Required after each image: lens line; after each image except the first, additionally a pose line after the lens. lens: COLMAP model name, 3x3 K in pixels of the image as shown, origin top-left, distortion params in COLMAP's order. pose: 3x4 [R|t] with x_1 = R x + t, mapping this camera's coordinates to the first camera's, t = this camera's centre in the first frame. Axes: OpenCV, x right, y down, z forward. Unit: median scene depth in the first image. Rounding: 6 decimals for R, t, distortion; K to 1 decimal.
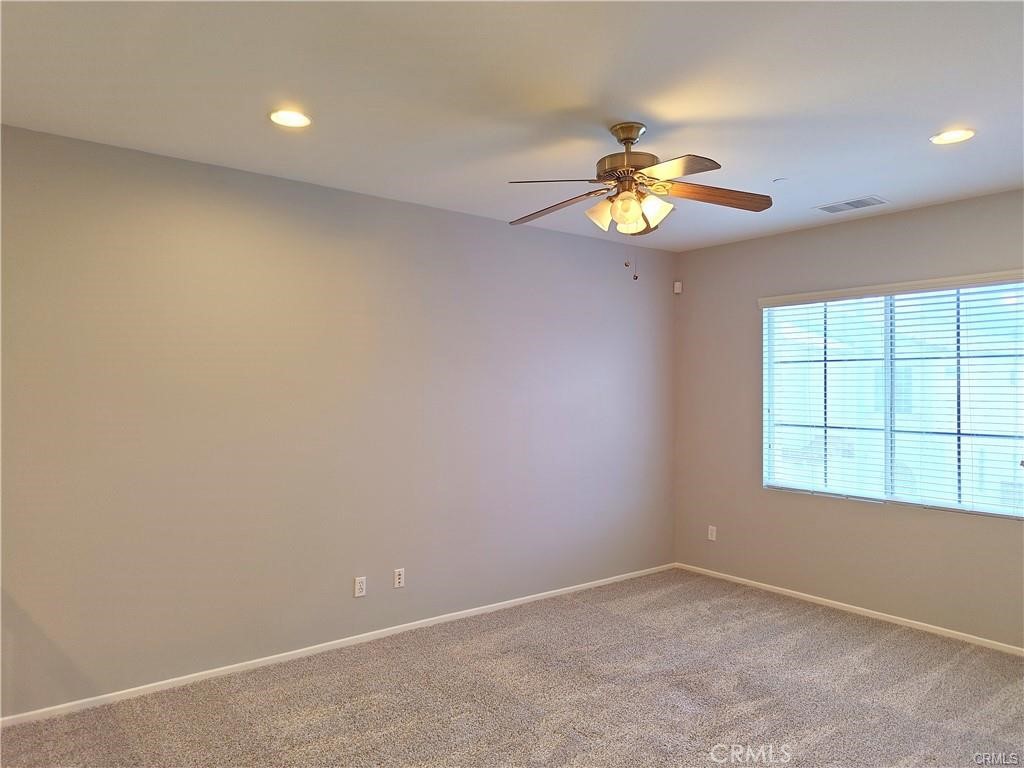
lens RADIAL K [[694.4, 0, 518.2], [0, 694.4, 378.9], [0, 0, 1]] dist [-0.000283, -0.003593]
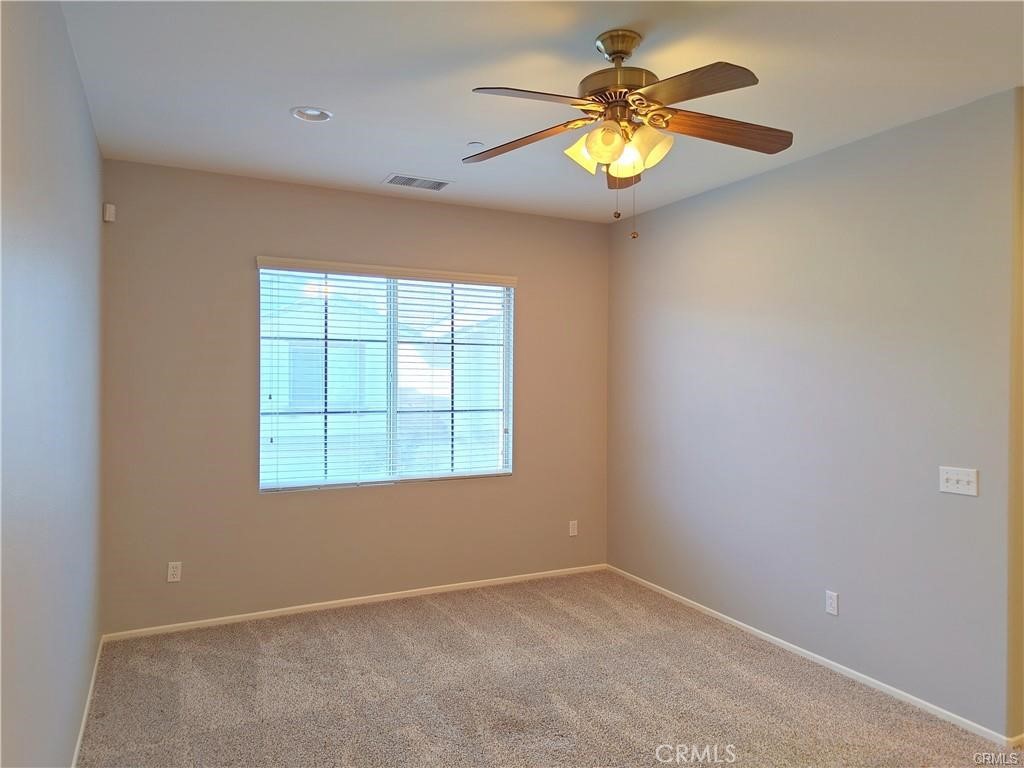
lens RADIAL K [[694.4, 0, 518.2], [0, 694.4, 378.9], [0, 0, 1]] dist [-0.000283, -0.003593]
pose [[0.181561, -0.015713, 0.983254, -0.431105], [-0.024605, 0.999487, 0.020516, 0.000699], [-0.983072, -0.027917, 0.181081, 0.639198]]
